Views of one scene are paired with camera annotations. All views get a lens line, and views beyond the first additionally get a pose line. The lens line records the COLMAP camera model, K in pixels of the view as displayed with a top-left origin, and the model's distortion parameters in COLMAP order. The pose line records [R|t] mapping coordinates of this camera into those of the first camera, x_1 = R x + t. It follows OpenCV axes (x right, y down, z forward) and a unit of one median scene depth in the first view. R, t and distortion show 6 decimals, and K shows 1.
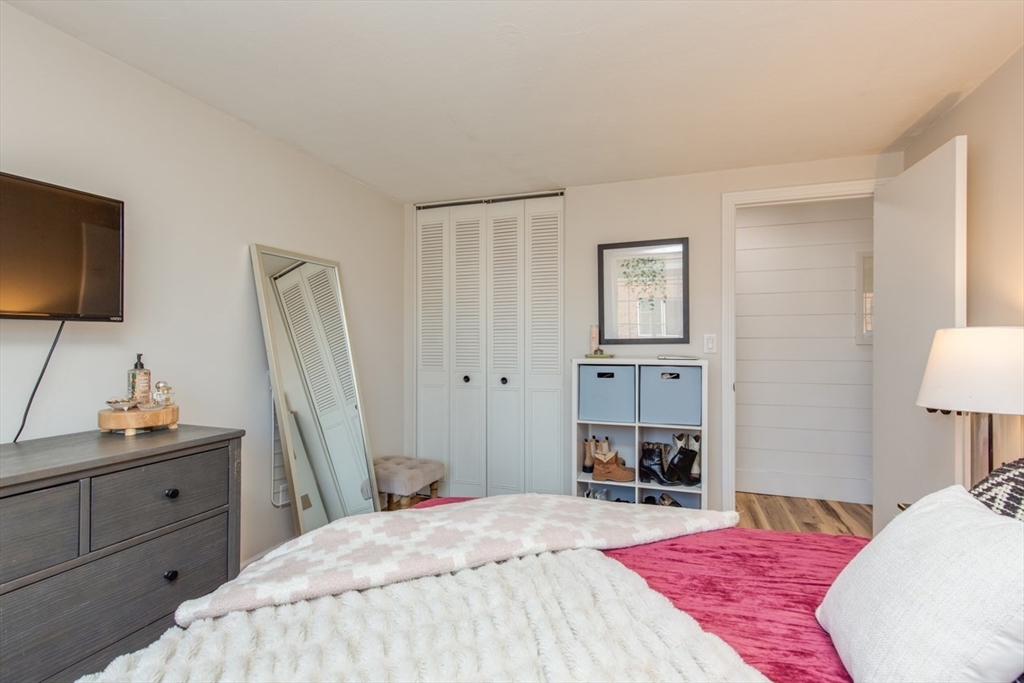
lens RADIAL K [[464.4, 0, 513.2], [0, 464.4, 343.3], [0, 0, 1]] dist [0.003636, 0.000156]
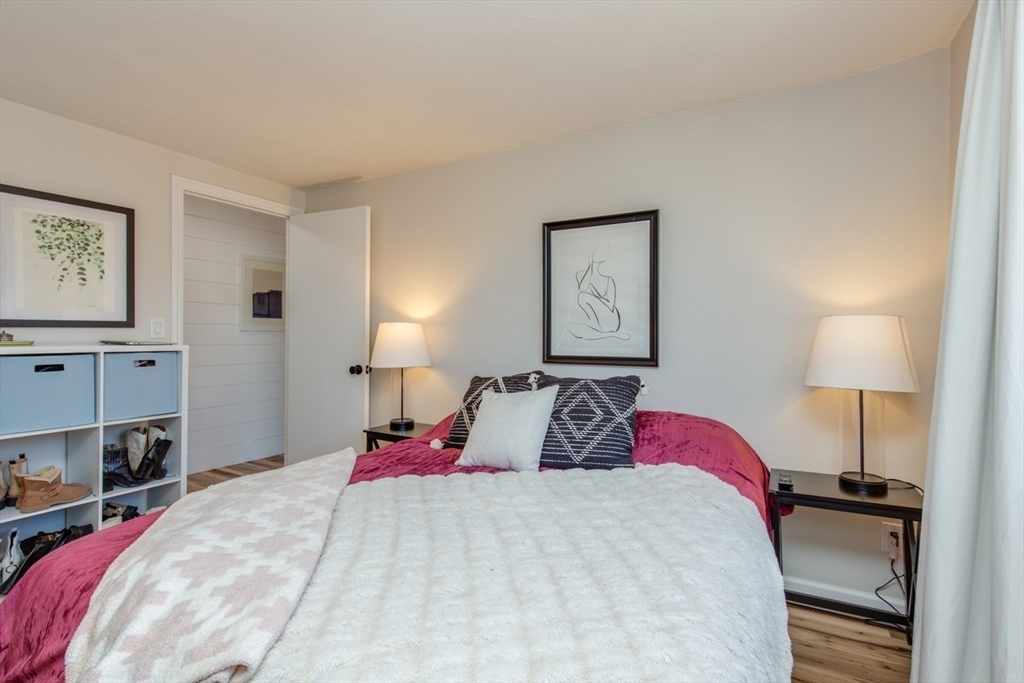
lens RADIAL K [[467.8, 0, 512.4], [0, 467.8, 341.1], [0, 0, 1]] dist [0.001469, -0.000667]
pose [[0.187298, -0.011425, 0.982237, -0.374323], [-0.013679, 0.999805, 0.014238, 0.003419], [-0.982208, -0.016102, 0.187105, 0.109984]]
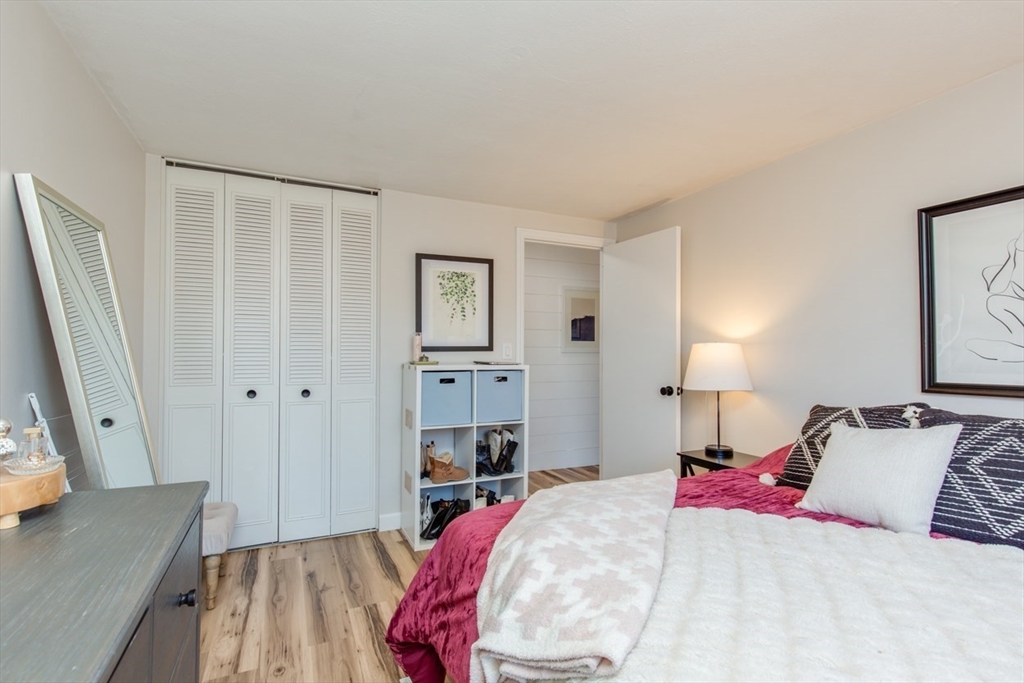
lens RADIAL K [[465.9, 0, 503.2], [0, 465.9, 348.8], [0, 0, 1]] dist [0.001232, -0.000484]
pose [[0.733818, 0.008608, 0.679291, -0.388440], [-0.005765, 0.999963, -0.006443, 0.002016], [-0.679321, 0.000812, 0.733841, 0.132799]]
